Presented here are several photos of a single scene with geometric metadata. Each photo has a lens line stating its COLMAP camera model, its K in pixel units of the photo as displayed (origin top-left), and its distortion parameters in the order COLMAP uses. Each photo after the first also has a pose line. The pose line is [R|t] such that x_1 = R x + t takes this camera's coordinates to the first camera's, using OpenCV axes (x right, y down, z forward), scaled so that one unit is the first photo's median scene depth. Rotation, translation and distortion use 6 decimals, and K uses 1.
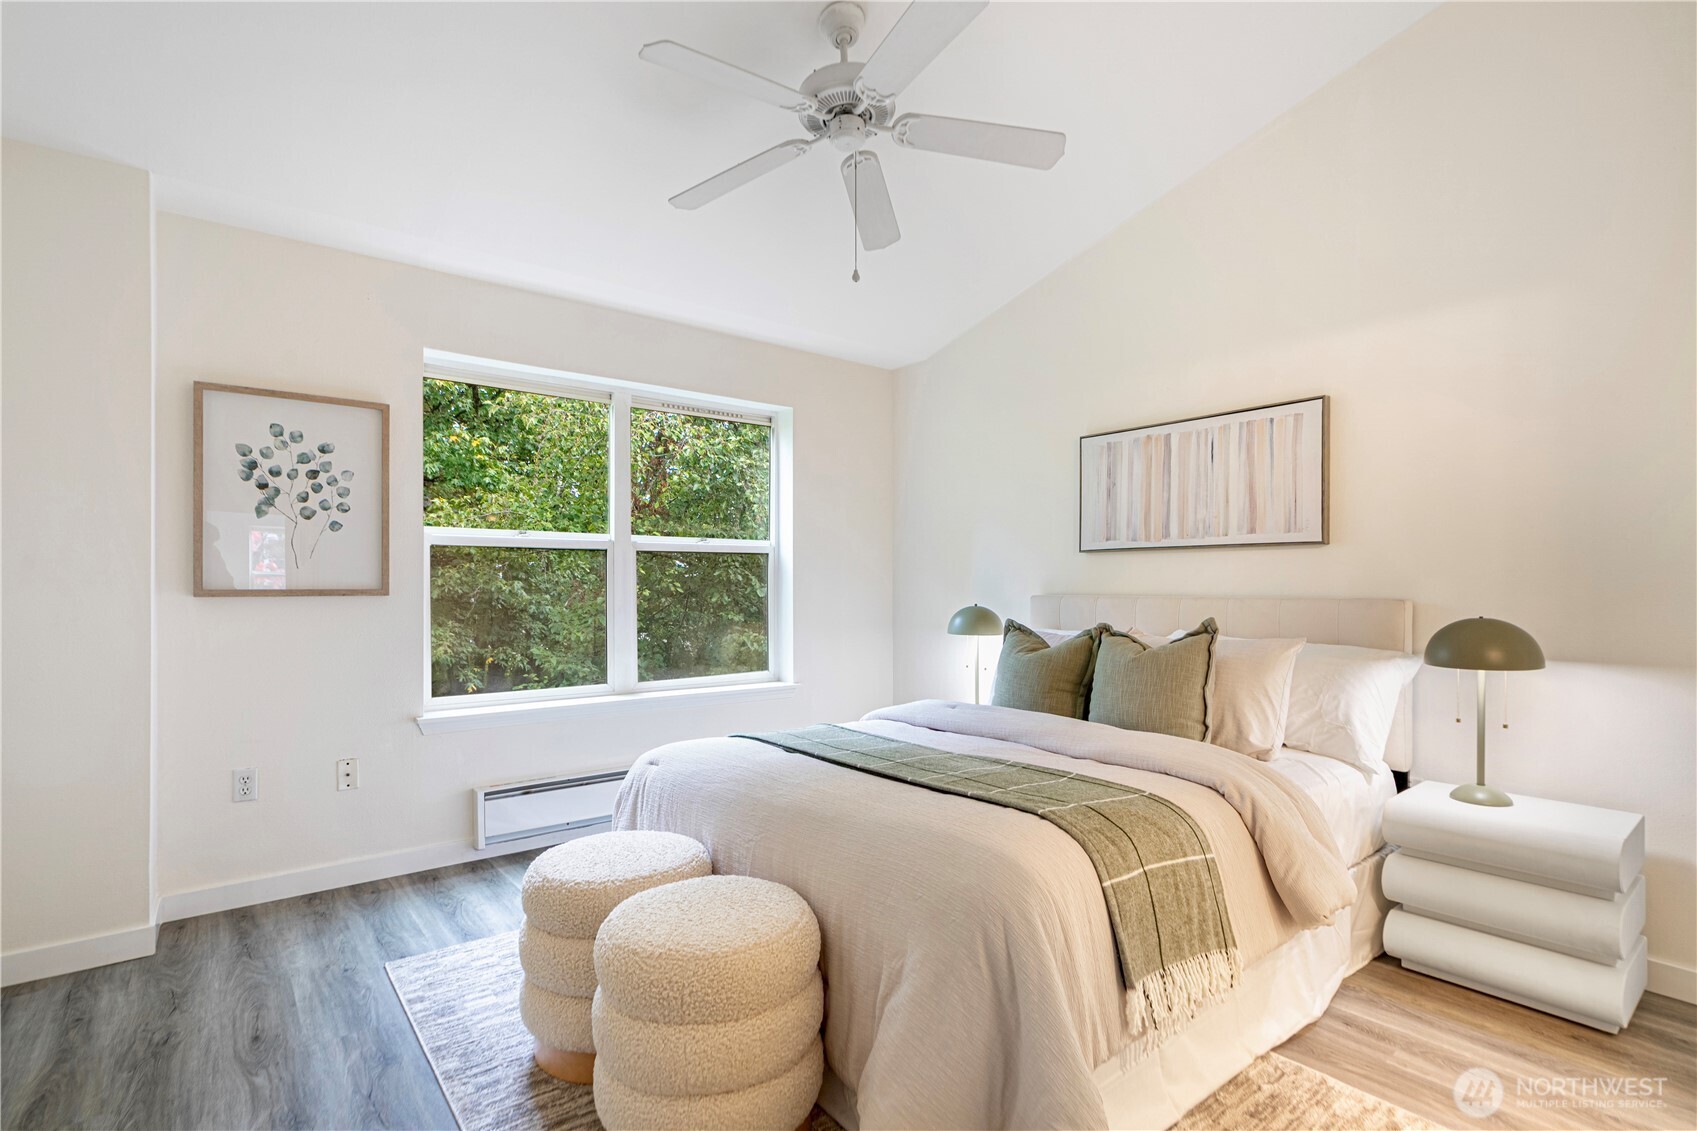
lens RADIAL K [[807.0, 0, 853.6], [0, 807.0, 576.7], [0, 0, 1]] dist [0.001446, 0.000893]
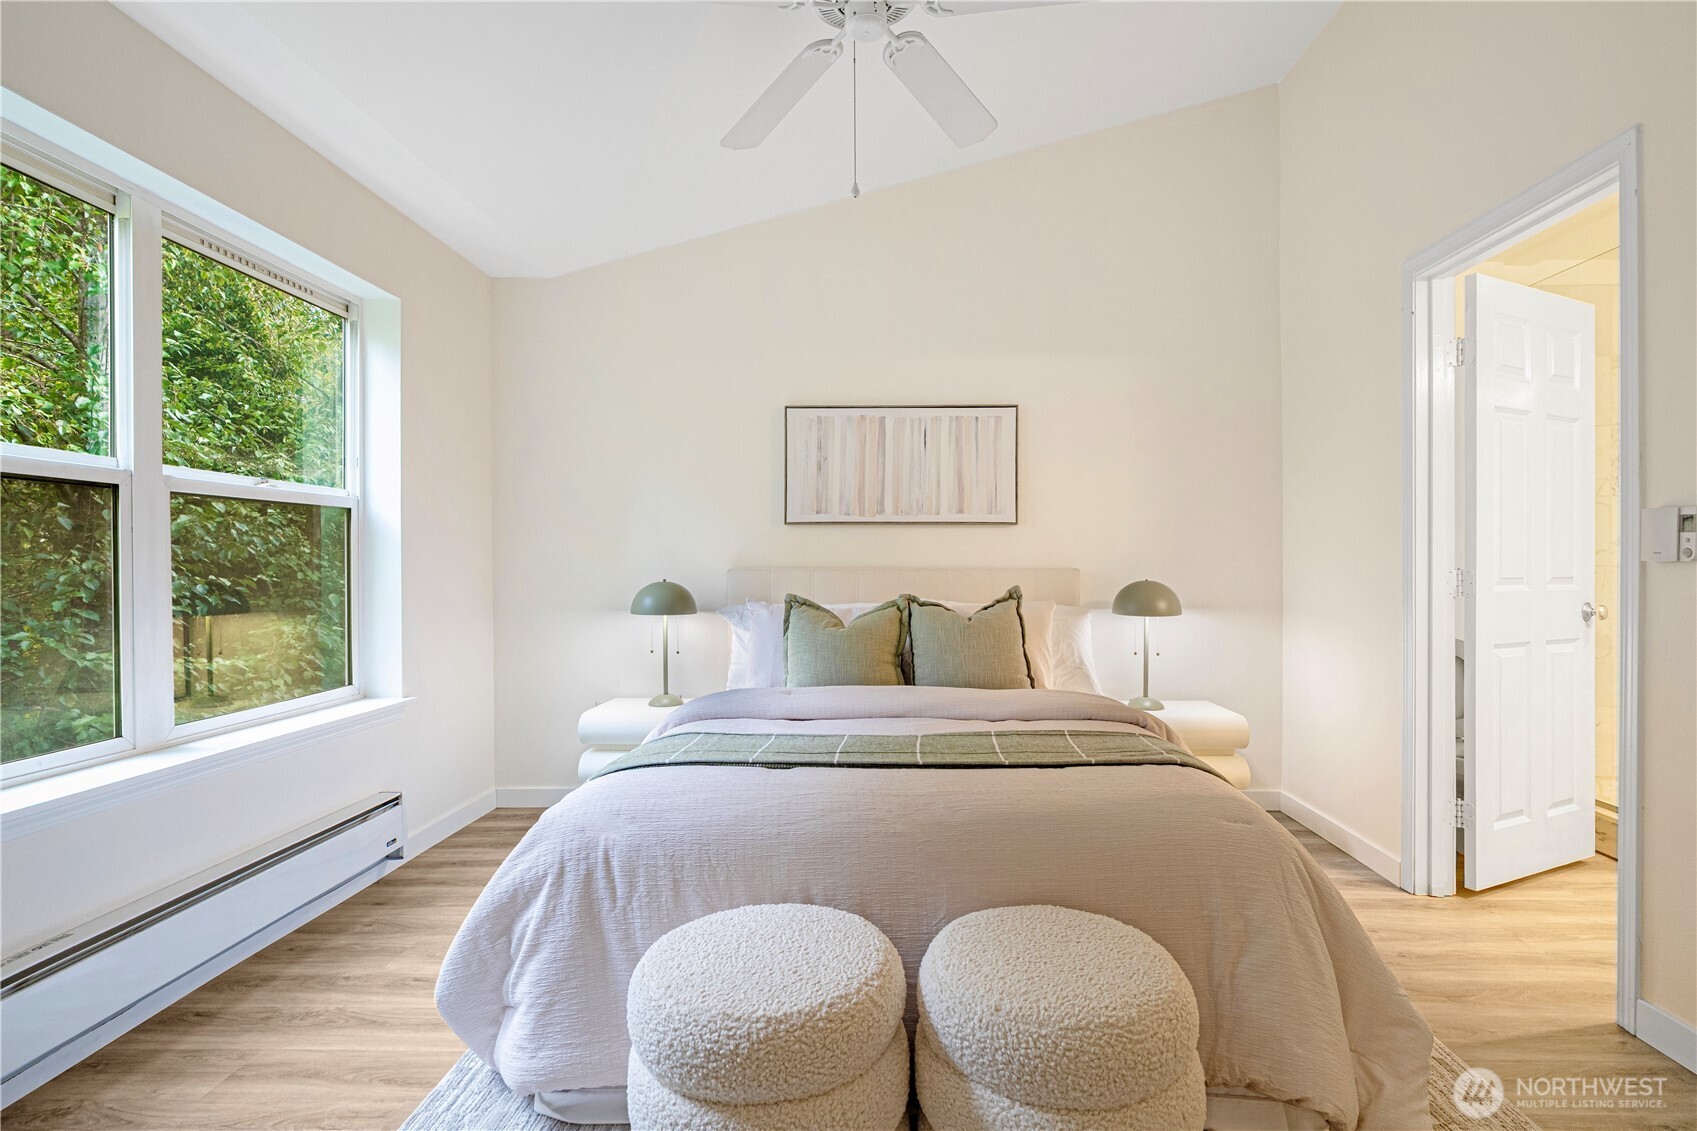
lens RADIAL K [[834.1, 0, 848.5], [0, 834.1, 565.5], [0, 0, 1]] dist [0.004392, 0.000605]
pose [[0.646031, -0.003032, 0.763305, -0.501248], [-0.010451, 0.999863, 0.012817, 0.007199], [-0.763240, -0.016257, 0.645911, 0.326047]]
